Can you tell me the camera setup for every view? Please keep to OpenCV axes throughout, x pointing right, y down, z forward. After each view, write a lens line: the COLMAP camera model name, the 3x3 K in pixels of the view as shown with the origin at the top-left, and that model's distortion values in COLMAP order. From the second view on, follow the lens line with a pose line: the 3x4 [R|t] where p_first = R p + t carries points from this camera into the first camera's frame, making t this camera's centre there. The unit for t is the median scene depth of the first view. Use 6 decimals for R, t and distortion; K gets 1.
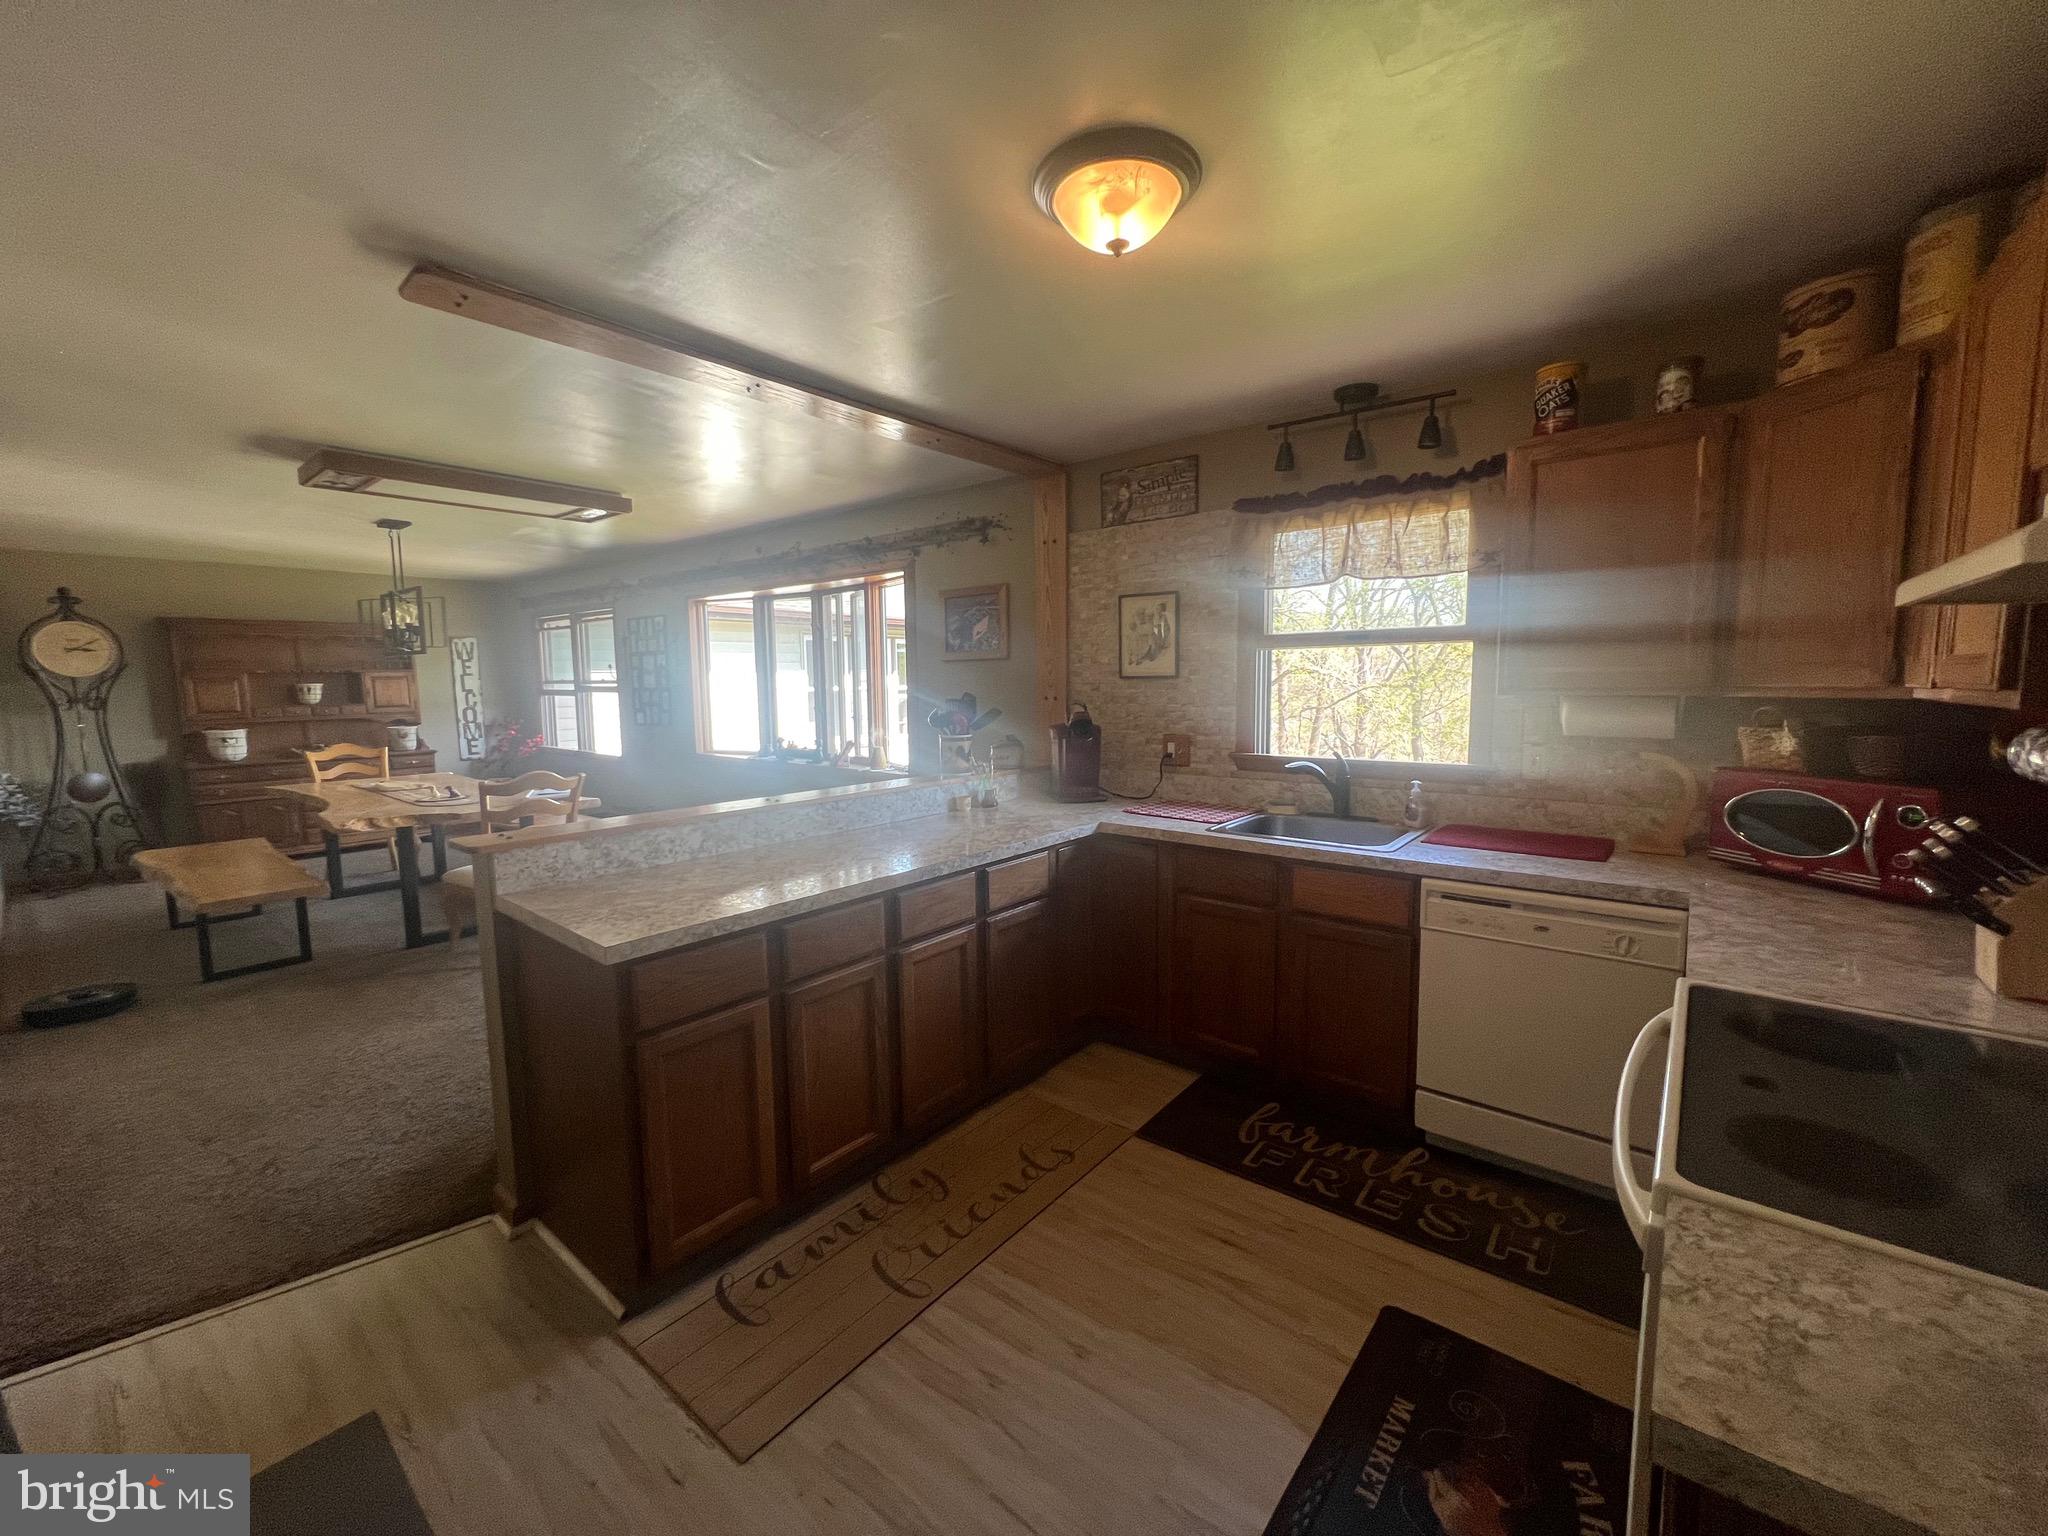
lens RADIAL K [[819.8, 0, 1025.7], [0, 819.8, 758.8], [0, 0, 1]] dist [-0.000611, 0.000021]
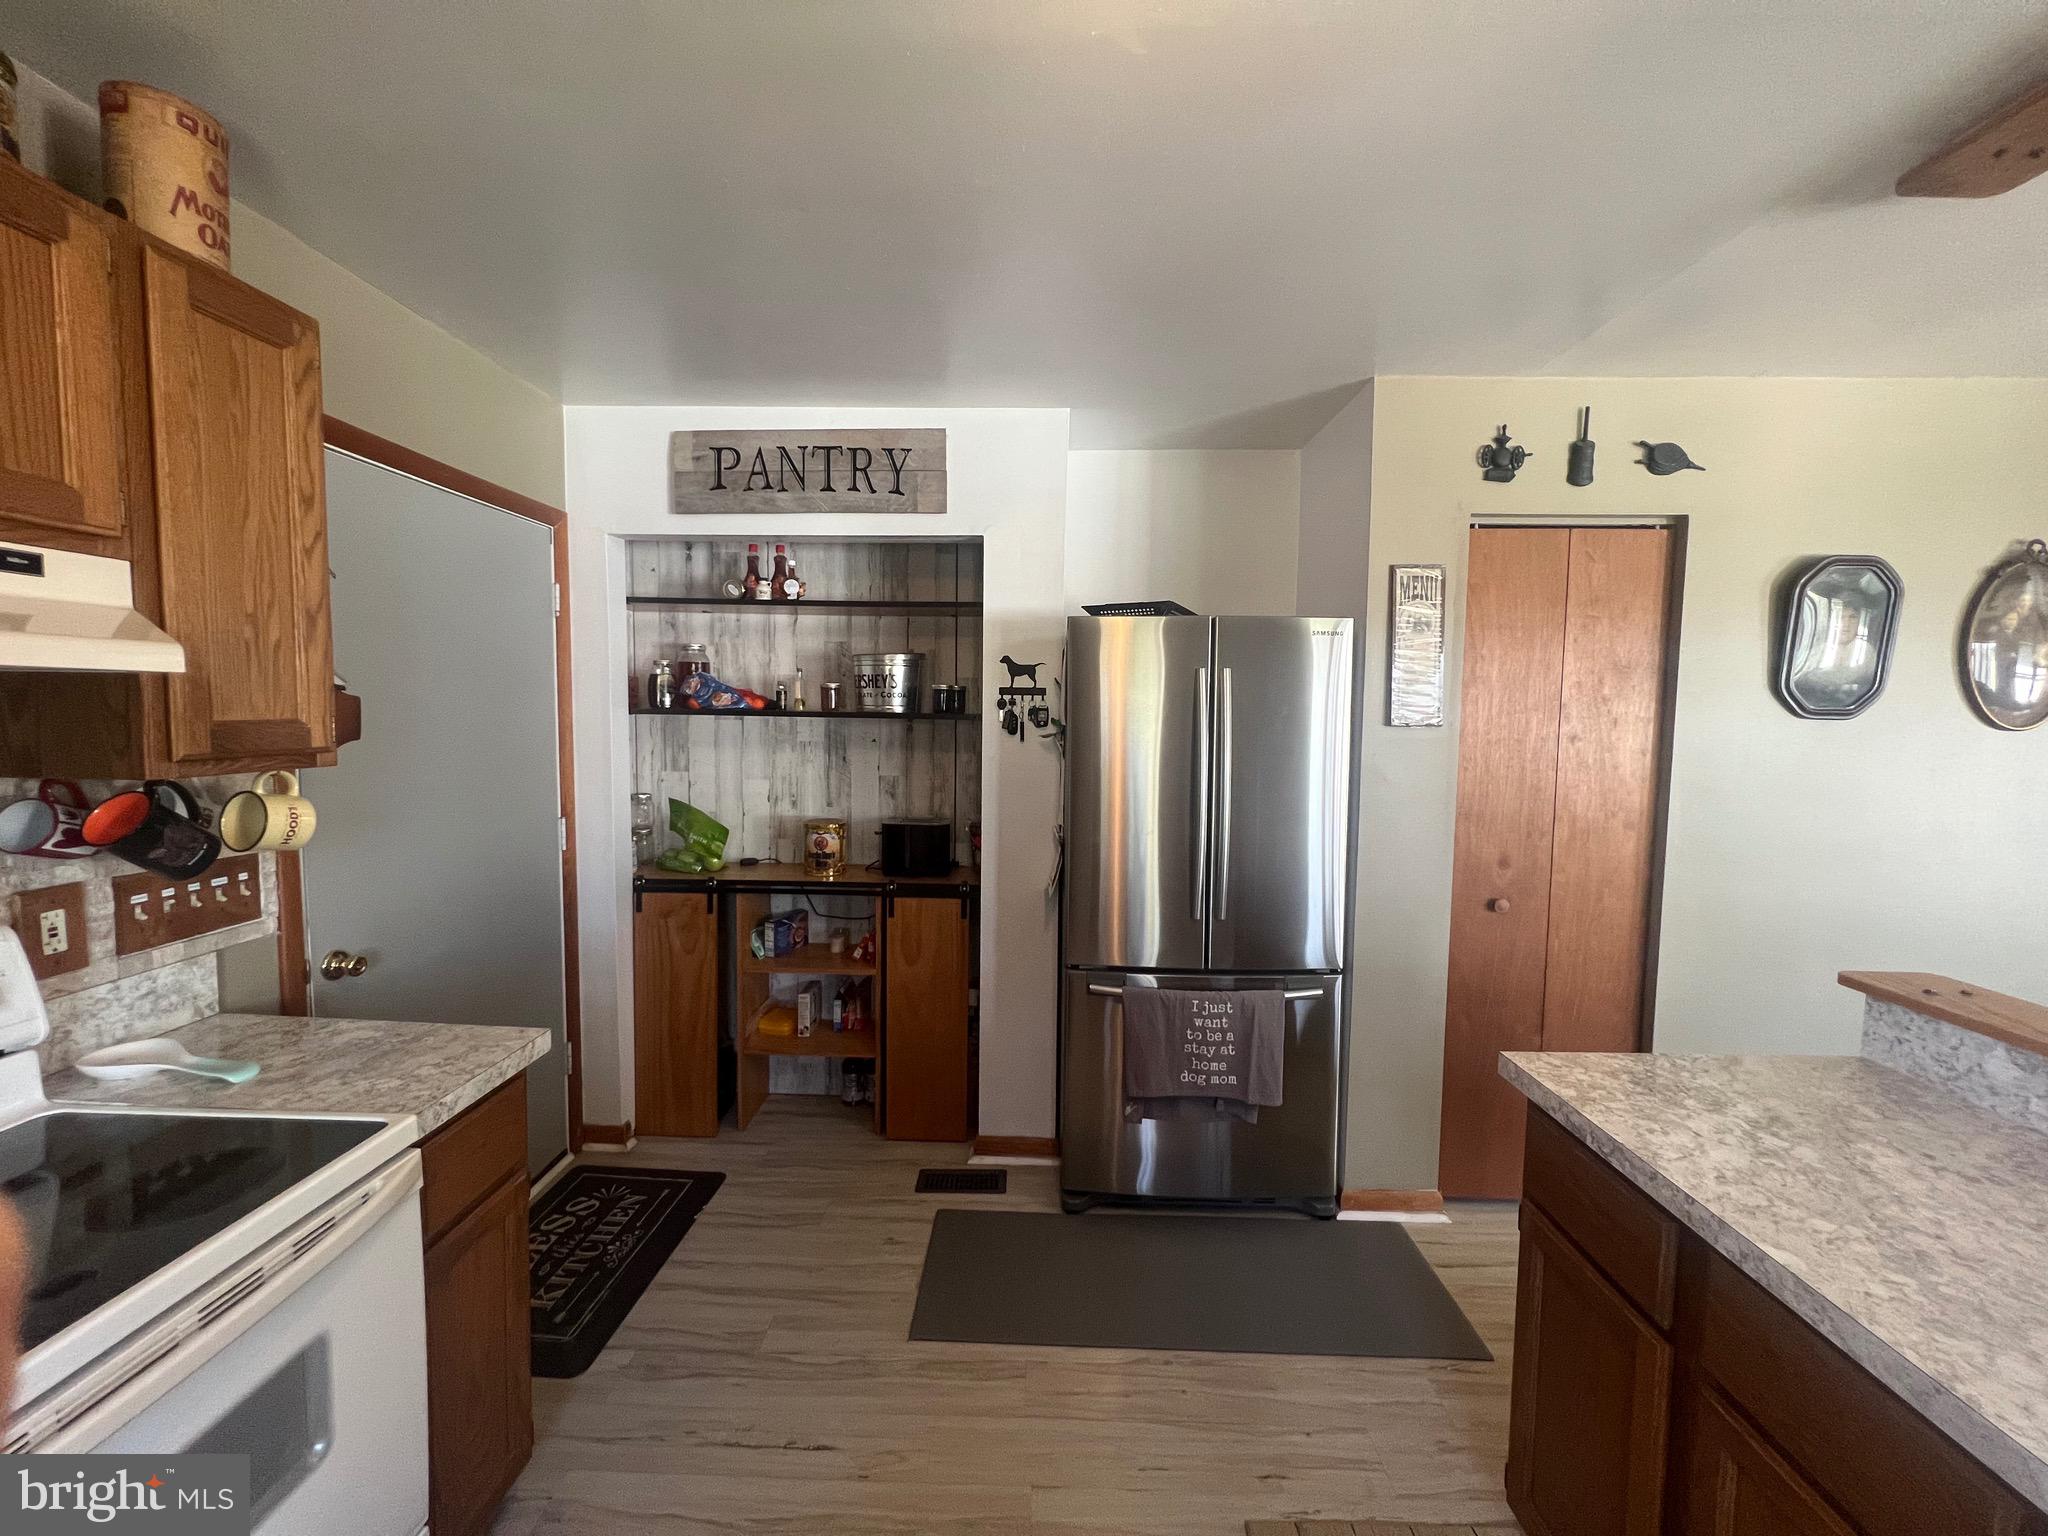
lens RADIAL K [[819.8, 0, 1020.3], [0, 819.8, 760.6], [0, 0, 1]] dist [-0.000611, 0.000021]
pose [[-0.788133, 0.040955, -0.614141, 0.330119], [-0.062972, 0.987183, 0.146645, -0.137522], [0.612275, 0.154249, -0.775452, 1.075976]]
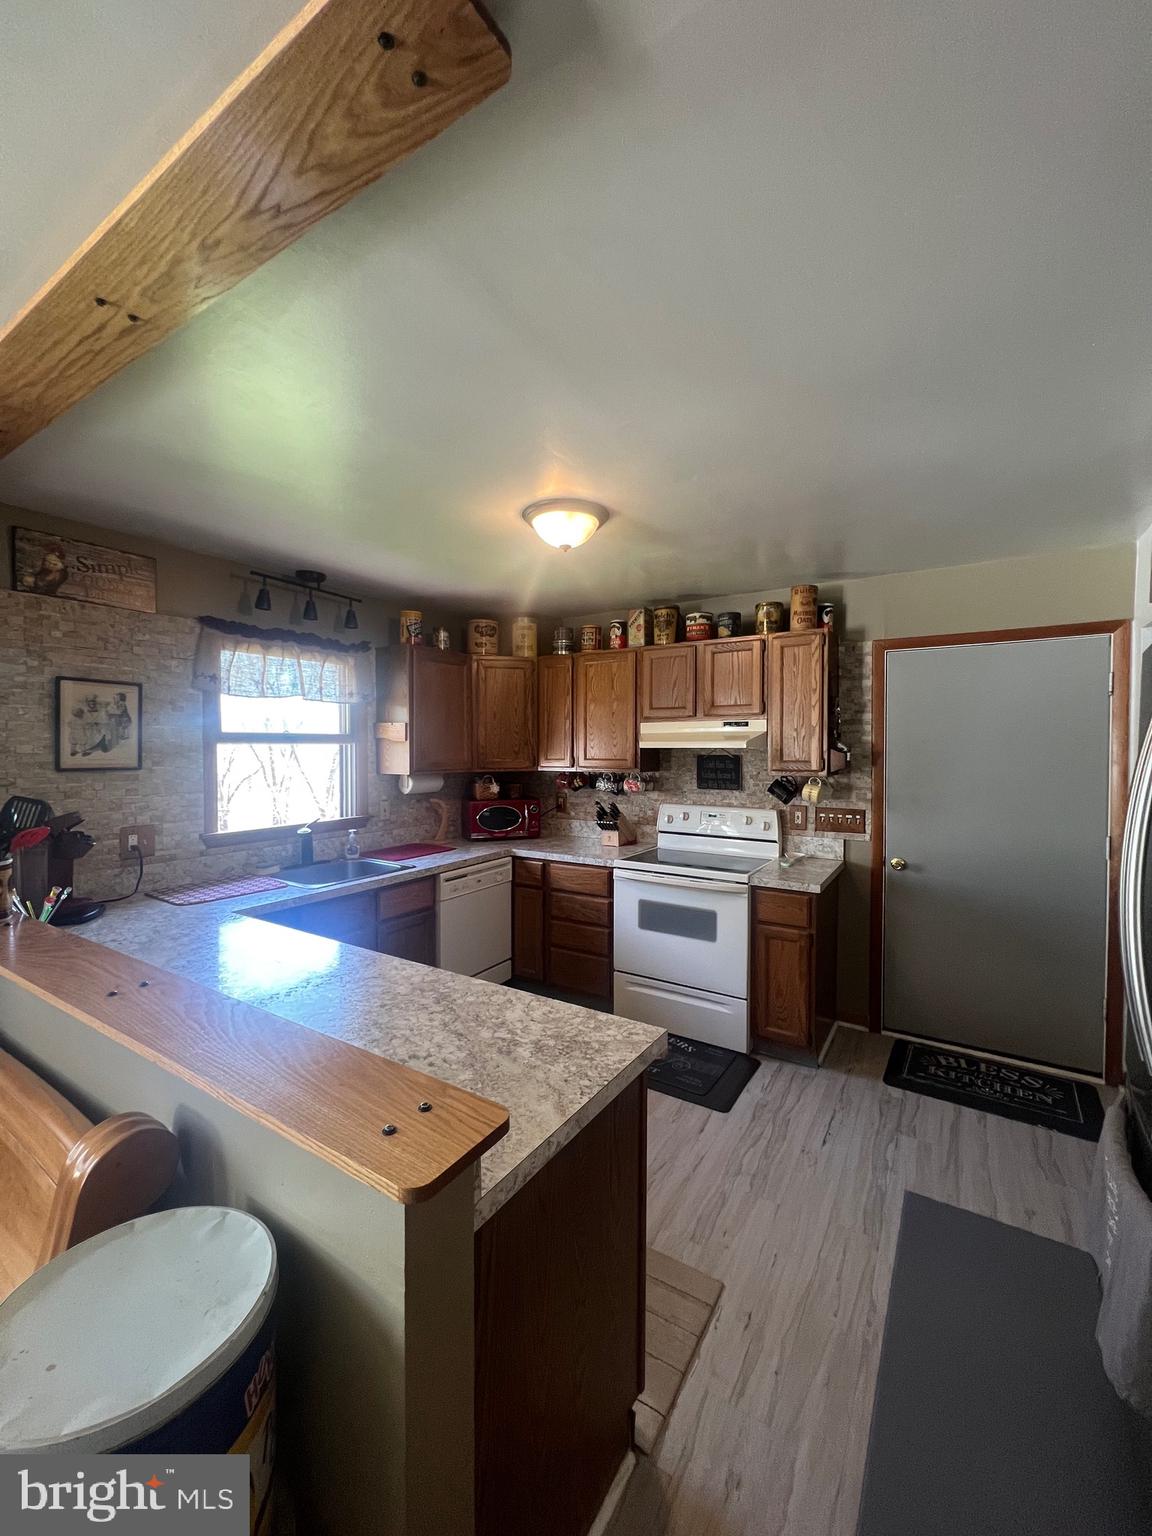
lens RADIAL K [[614.8, 0, 571.6], [0, 614.8, 762.4], [0, 0, 1]] dist [-0.000611, 0.000021]
pose [[-0.117194, -0.012476, 0.993031, -1.066279], [0.097129, 0.994983, 0.023964, -0.126487], [-0.988348, 0.099260, -0.115395, 0.970341]]
